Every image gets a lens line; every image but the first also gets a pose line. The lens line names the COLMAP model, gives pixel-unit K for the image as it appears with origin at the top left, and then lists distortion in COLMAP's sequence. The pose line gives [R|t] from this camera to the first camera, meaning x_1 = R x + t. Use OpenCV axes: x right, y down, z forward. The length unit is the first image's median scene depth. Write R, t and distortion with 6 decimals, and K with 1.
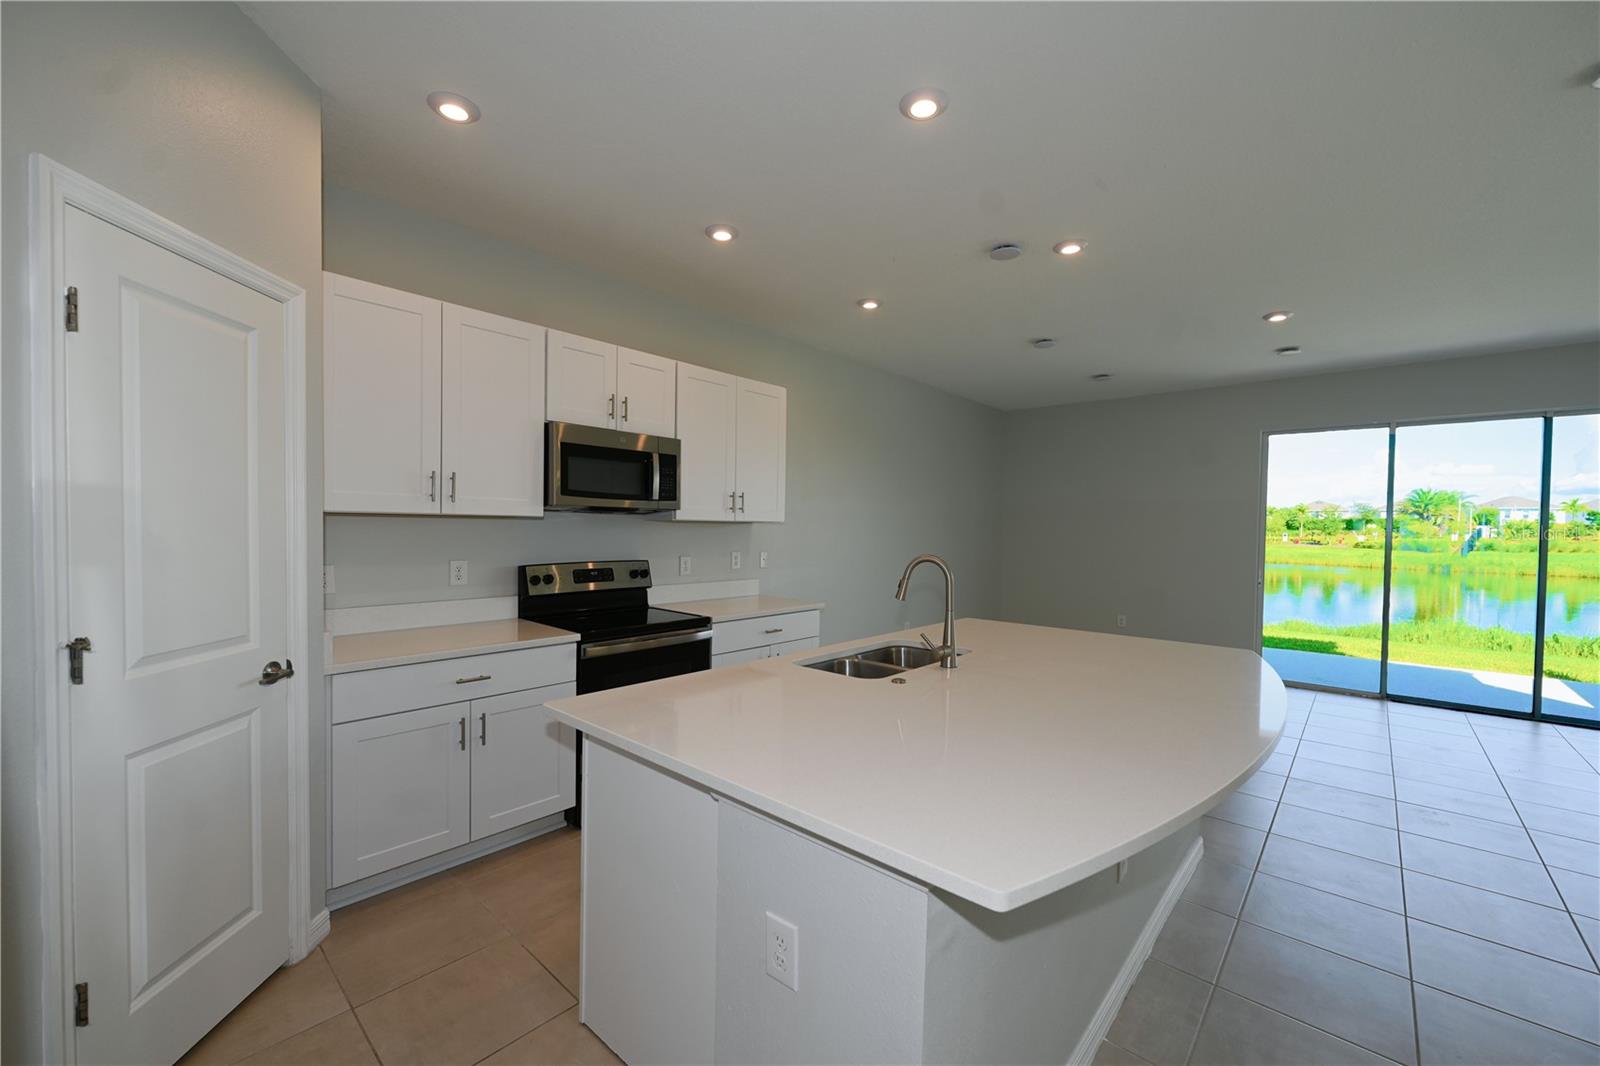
lens RADIAL K [[634.7, 0, 799.4], [0, 634.7, 536.7], [0, 0, 1]] dist [-0.002035, 0.000128]
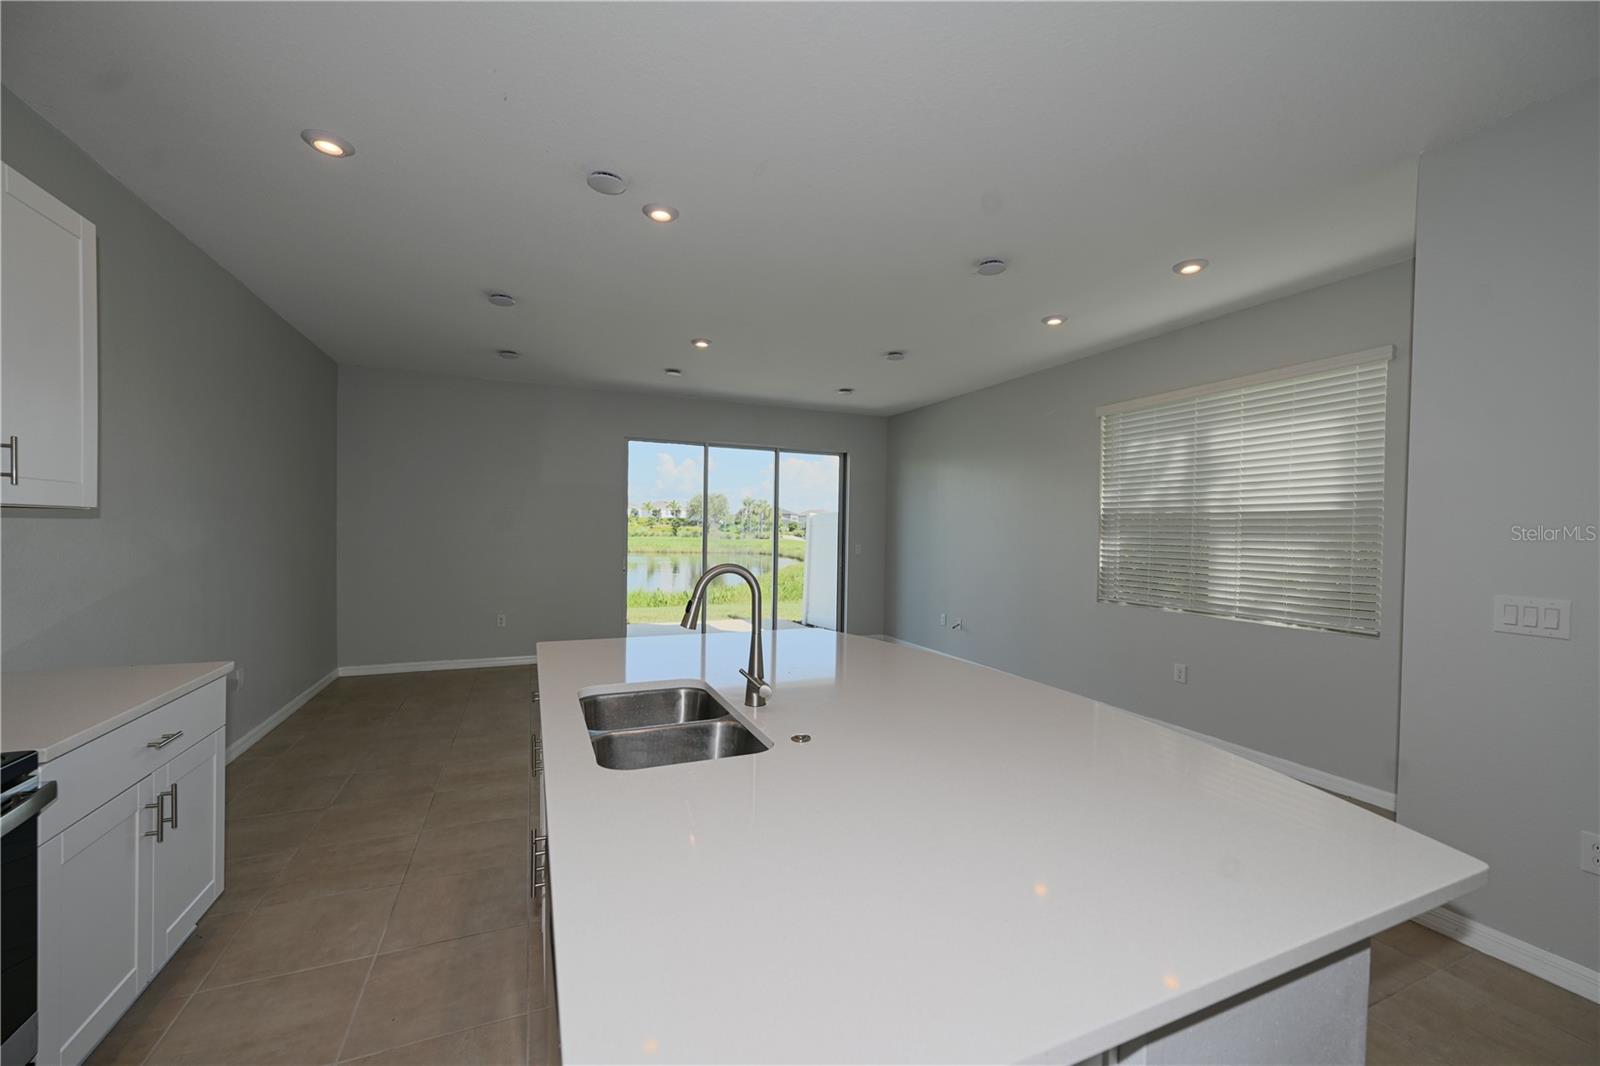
lens RADIAL K [[634.7, 0, 812.6], [0, 634.7, 534.3], [0, 0, 1]] dist [-0.002035, 0.000128]
pose [[0.404339, -0.012892, 0.914518, -0.184435], [0.001264, 0.999908, 0.013537, -0.006623], [-0.914608, -0.004318, 0.404318, 0.247631]]
